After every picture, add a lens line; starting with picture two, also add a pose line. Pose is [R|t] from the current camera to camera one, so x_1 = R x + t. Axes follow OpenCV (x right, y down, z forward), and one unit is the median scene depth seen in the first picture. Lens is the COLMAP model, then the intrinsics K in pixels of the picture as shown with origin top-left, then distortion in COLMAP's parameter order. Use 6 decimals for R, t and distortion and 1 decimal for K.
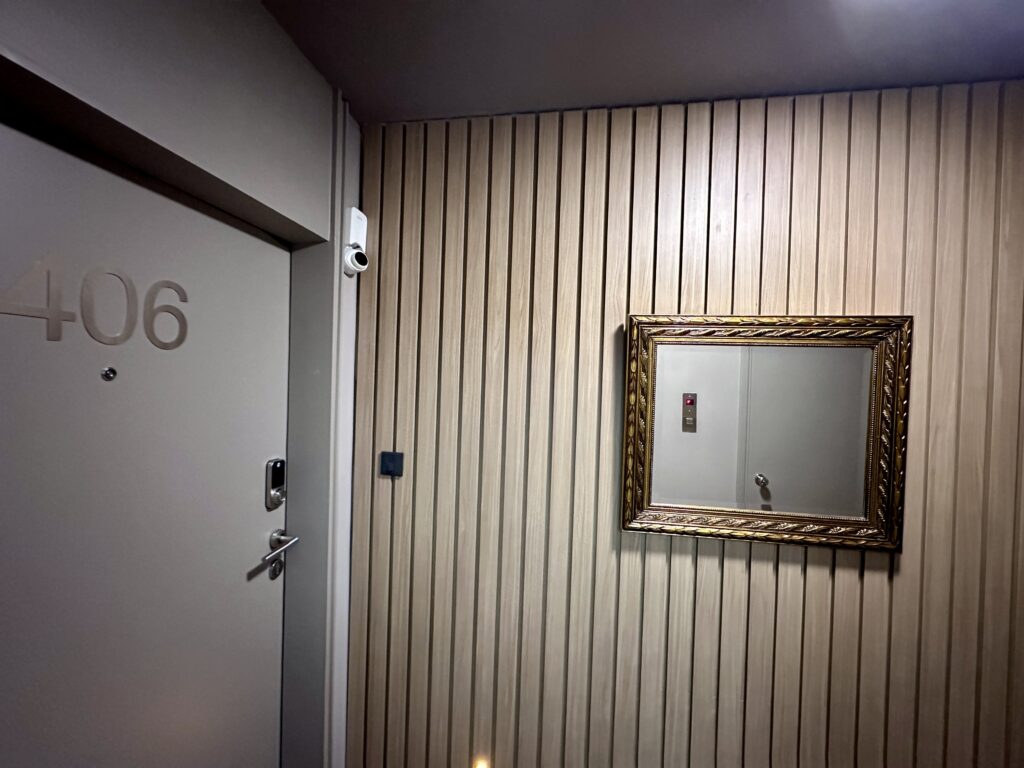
lens RADIAL K [[405.6, 0, 520.6], [0, 405.6, 412.9], [0, 0, 1]] dist [-0.002661, -0.000755]
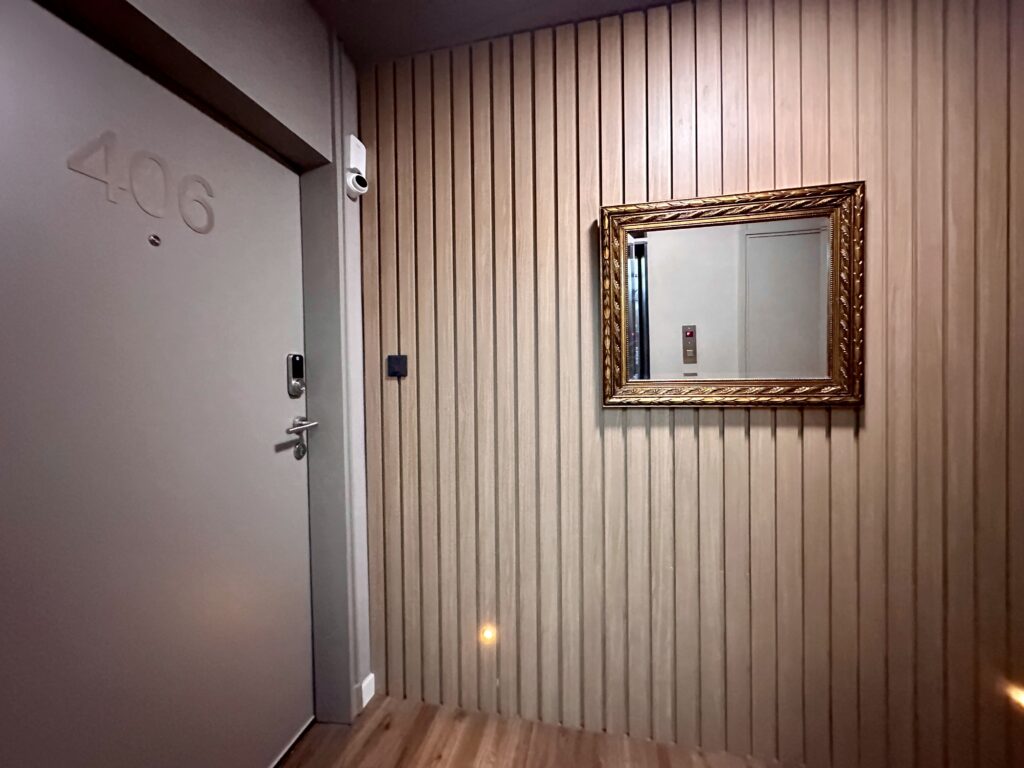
lens RADIAL K [[405.6, 0, 521.2], [0, 405.6, 407.6], [0, 0, 1]] dist [-0.002661, -0.000755]
pose [[0.997247, -0.044026, -0.059668, 0.095953], [0.044470, 0.998992, 0.006124, 0.281675], [0.059339, -0.008761, 0.998199, -0.109553]]
